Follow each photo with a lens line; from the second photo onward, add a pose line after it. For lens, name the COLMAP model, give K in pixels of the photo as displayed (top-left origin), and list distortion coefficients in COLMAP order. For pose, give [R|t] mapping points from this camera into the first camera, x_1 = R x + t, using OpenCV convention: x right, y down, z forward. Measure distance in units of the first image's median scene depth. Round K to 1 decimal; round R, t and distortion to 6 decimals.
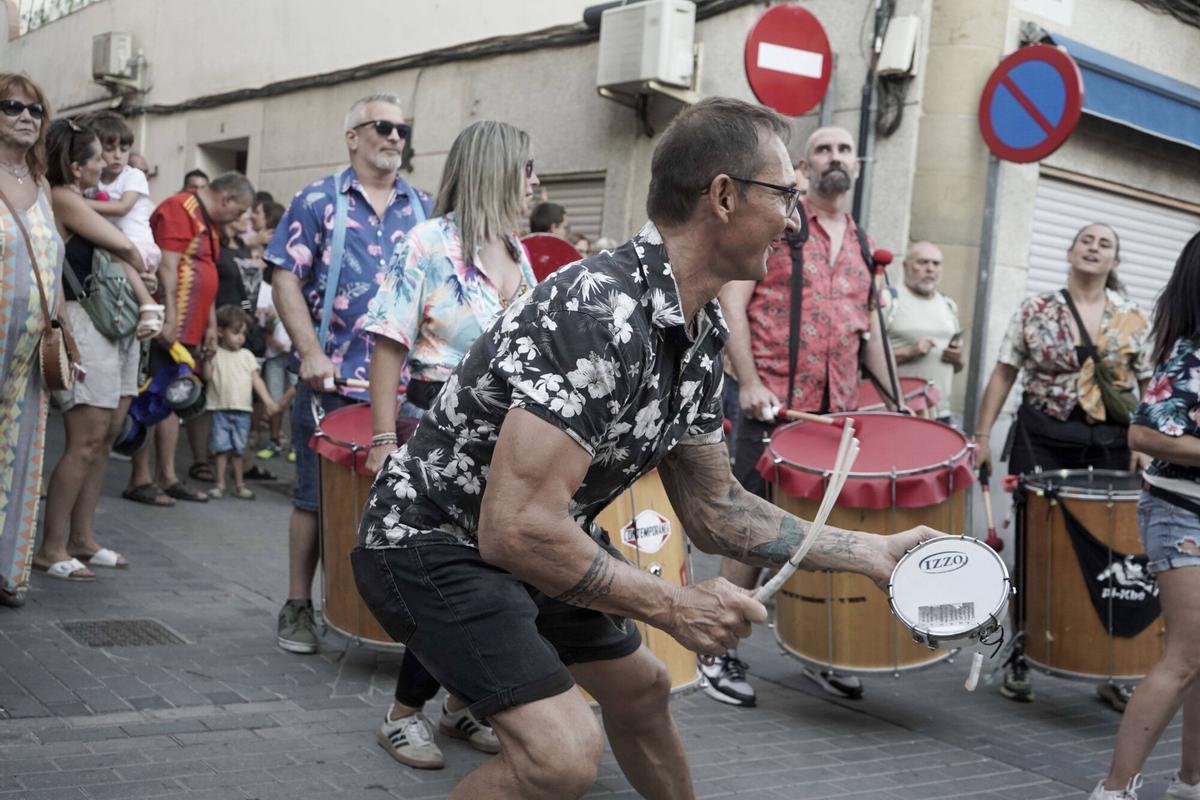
lens RADIAL K [[1395.0, 0, 604.5], [0, 1395.0, 404.7], [0, 0, 1]] dist [0.020687, 0.000000]
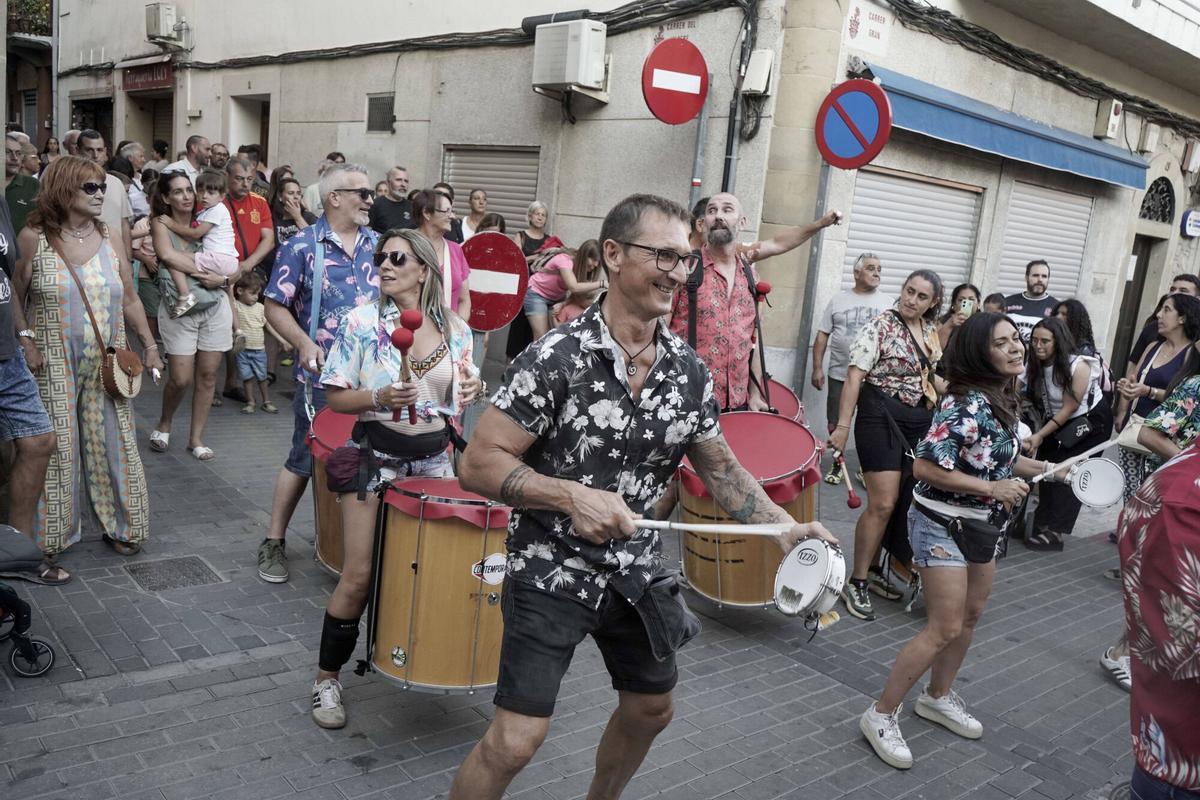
lens RADIAL K [[1005.8, 0, 608.2], [0, 1005.8, 395.0], [0, 0, 1]] dist [-0.016306, 0.029805]
pose [[0.998354, -0.003852, 0.057219, 0.012768], [-0.004449, 0.989533, 0.144238, -0.089518], [-0.057176, -0.144256, 0.987887, 0.022011]]
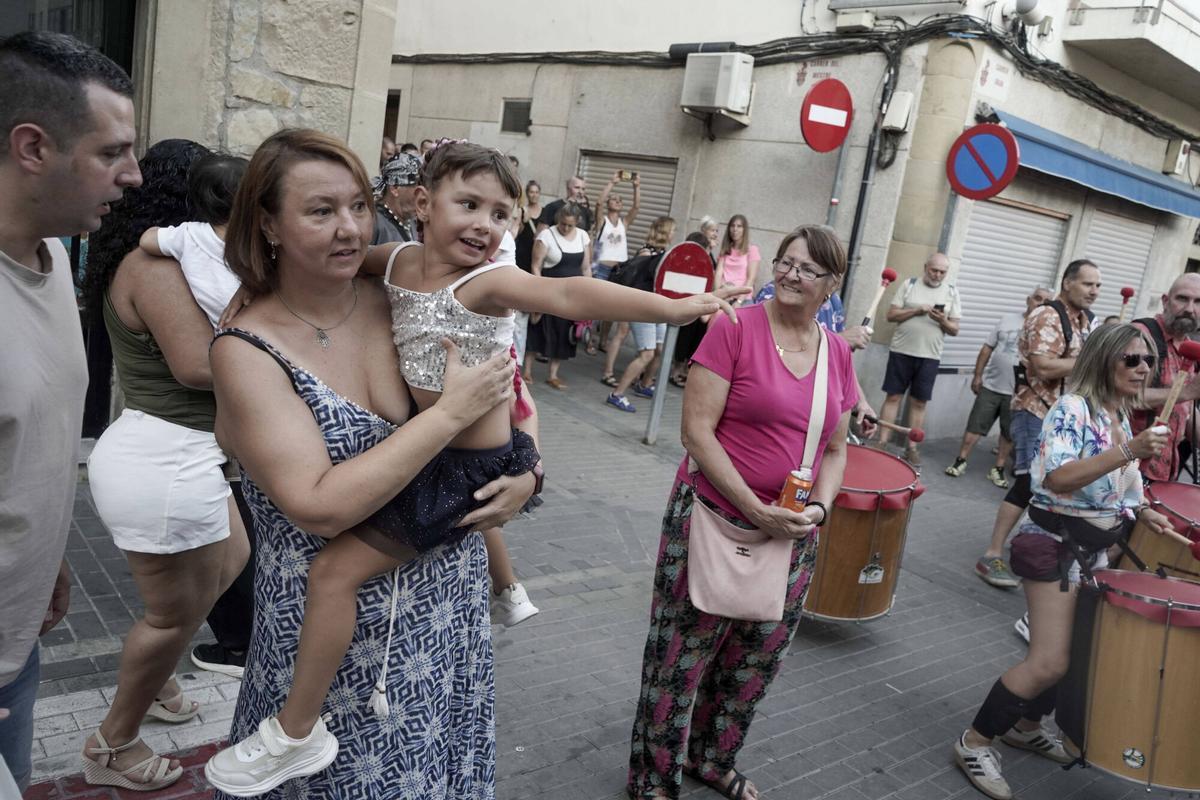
lens RADIAL K [[975.4, 0, 594.5], [0, 975.4, 398.3], [0, 0, 1]] dist [-0.023787, 0.026924]
pose [[0.997799, 0.043225, 0.050287, -0.163725], [-0.051317, 0.983630, 0.172741, -0.111767], [-0.041998, -0.174941, 0.983683, -0.098134]]
